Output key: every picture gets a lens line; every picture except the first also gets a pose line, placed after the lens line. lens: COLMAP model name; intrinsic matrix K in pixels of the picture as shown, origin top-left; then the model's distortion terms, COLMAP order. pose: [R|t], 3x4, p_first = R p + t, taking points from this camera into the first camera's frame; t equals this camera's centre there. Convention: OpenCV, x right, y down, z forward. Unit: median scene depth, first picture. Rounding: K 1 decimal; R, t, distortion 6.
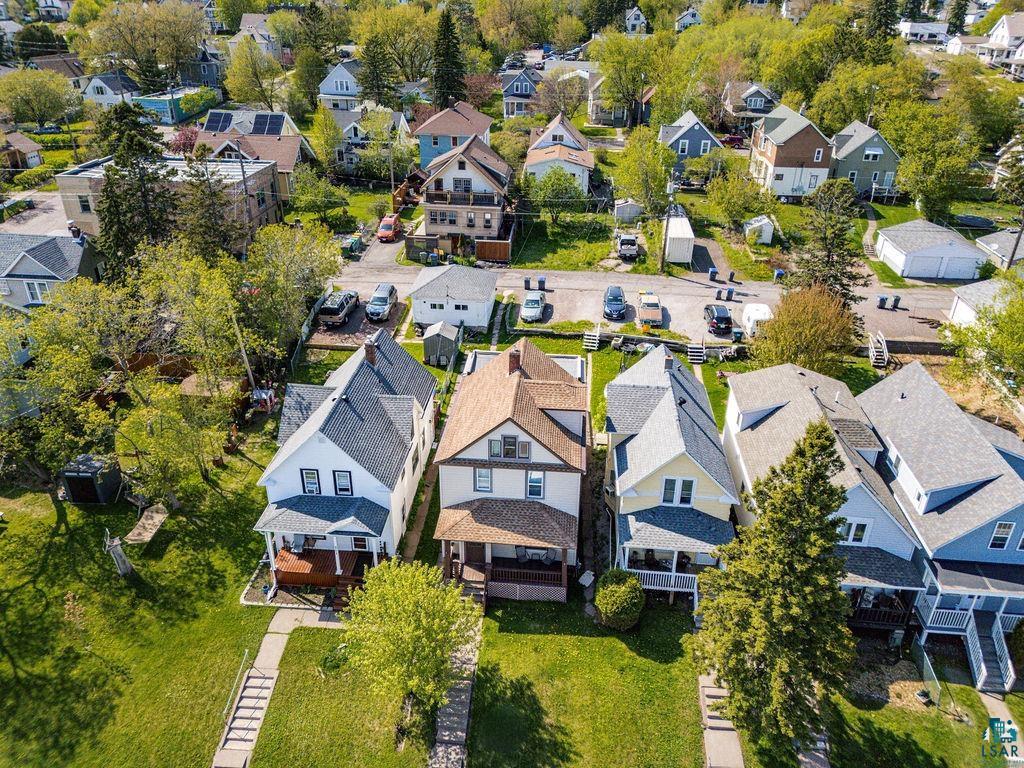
lens RADIAL K [[749.9, 0, 512.0], [0, 749.9, 384.0], [0, 0, 1]] dist [0.077878, -0.083267]
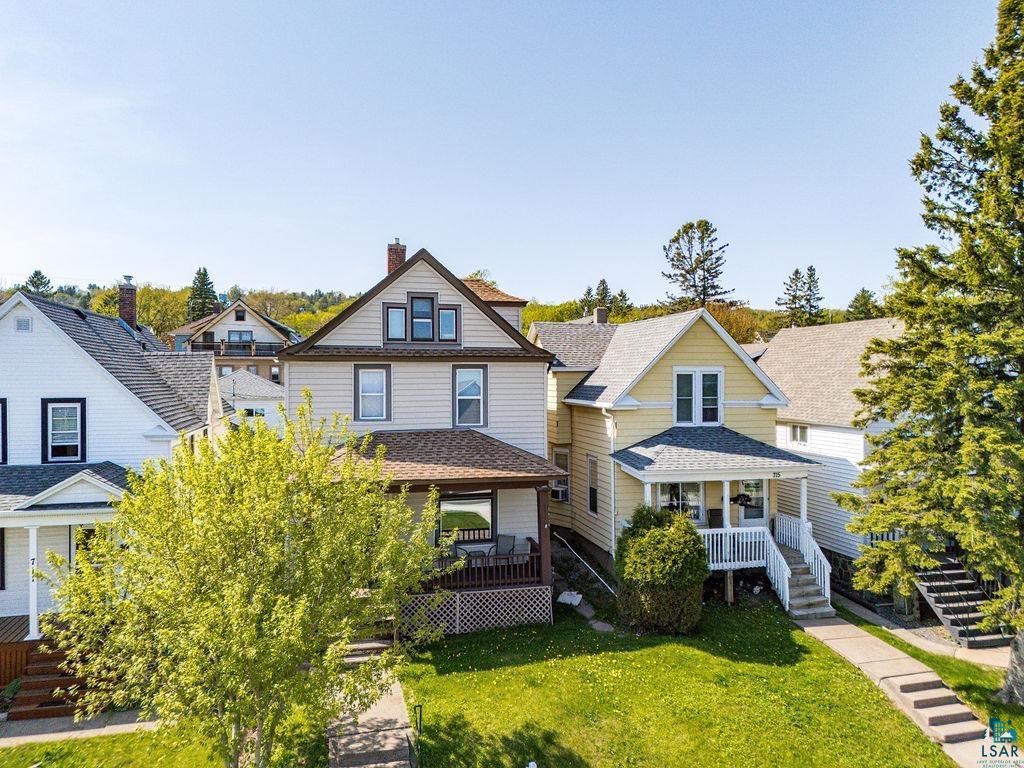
lens RADIAL K [[749.9, 0, 512.0], [0, 749.9, 384.0], [0, 0, 1]] dist [0.077878, -0.083267]
pose [[0.943992, -0.005457, 0.329923, -0.102356], [0.156611, 0.887476, -0.433427, 0.311852], [-0.290434, 0.460821, 0.838625, 0.440365]]
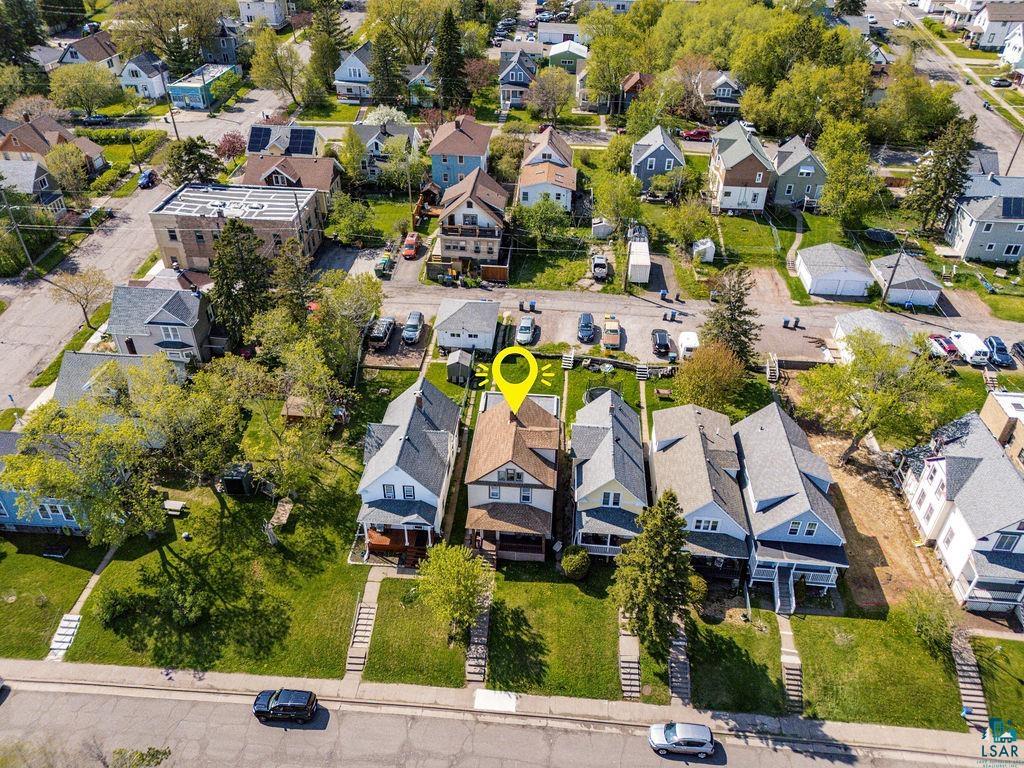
lens RADIAL K [[749.9, 0, 512.0], [0, 749.9, 384.0], [0, 0, 1]] dist [0.077878, -0.083267]
pose [[0.999973, -0.004209, 0.006018, -0.007412], [0.003354, 0.990754, 0.135628, -0.280438], [-0.006534, -0.135604, 0.990742, -0.510859]]
